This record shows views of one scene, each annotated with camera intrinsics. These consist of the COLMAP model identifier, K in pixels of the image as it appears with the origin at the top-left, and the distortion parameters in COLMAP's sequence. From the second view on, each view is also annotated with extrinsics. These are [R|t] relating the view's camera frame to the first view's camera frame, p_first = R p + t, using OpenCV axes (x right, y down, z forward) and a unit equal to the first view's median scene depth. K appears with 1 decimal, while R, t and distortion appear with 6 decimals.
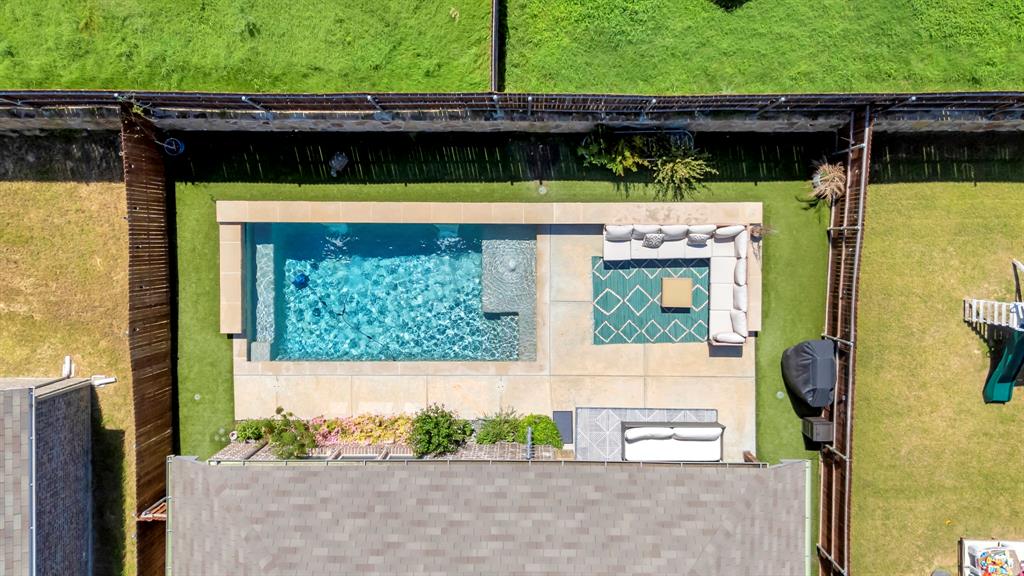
lens RADIAL K [[767.6, 0, 516.1], [0, 767.6, 258.2], [0, 0, 1]] dist [0.125805, -0.166504]
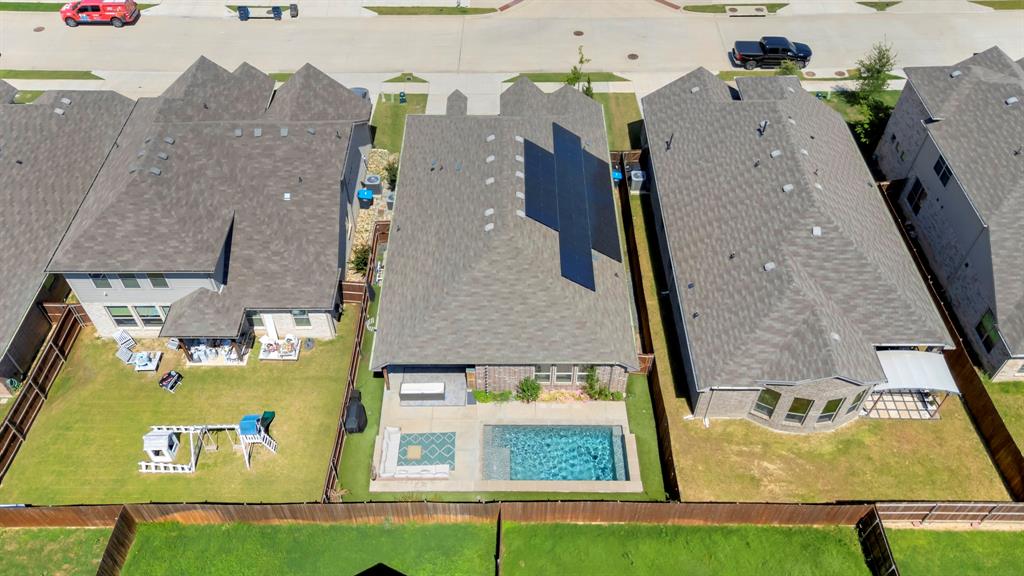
lens RADIAL K [[767.9, 0, 512.0], [0, 767.9, 288.0], [0, 0, 1]] dist [0.057677, -0.000427]
pose [[-0.999952, 0.008736, 0.004520, -0.064294], [-0.003843, -0.769994, 0.638040, -0.933102], [0.009054, 0.637991, 0.769990, -0.857050]]
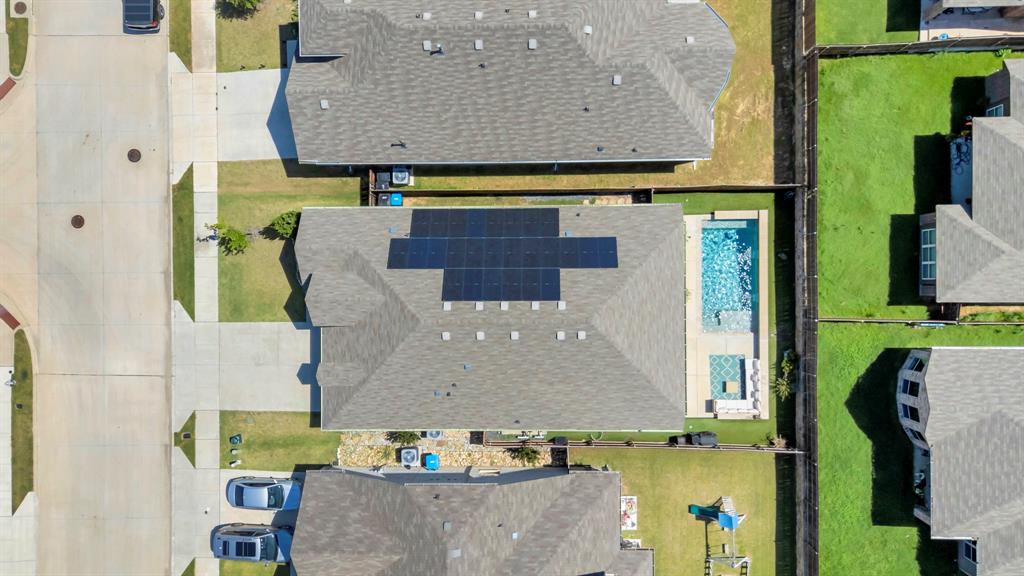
lens RADIAL K [[767.9, 0, 512.0], [0, 767.9, 288.0], [0, 0, 1]] dist [0.057677, -0.000427]
pose [[0.006839, 0.999879, 0.014000, -0.166663], [-0.999918, 0.006687, 0.010907, 0.758484], [0.010812, -0.014073, 0.999843, -1.605288]]
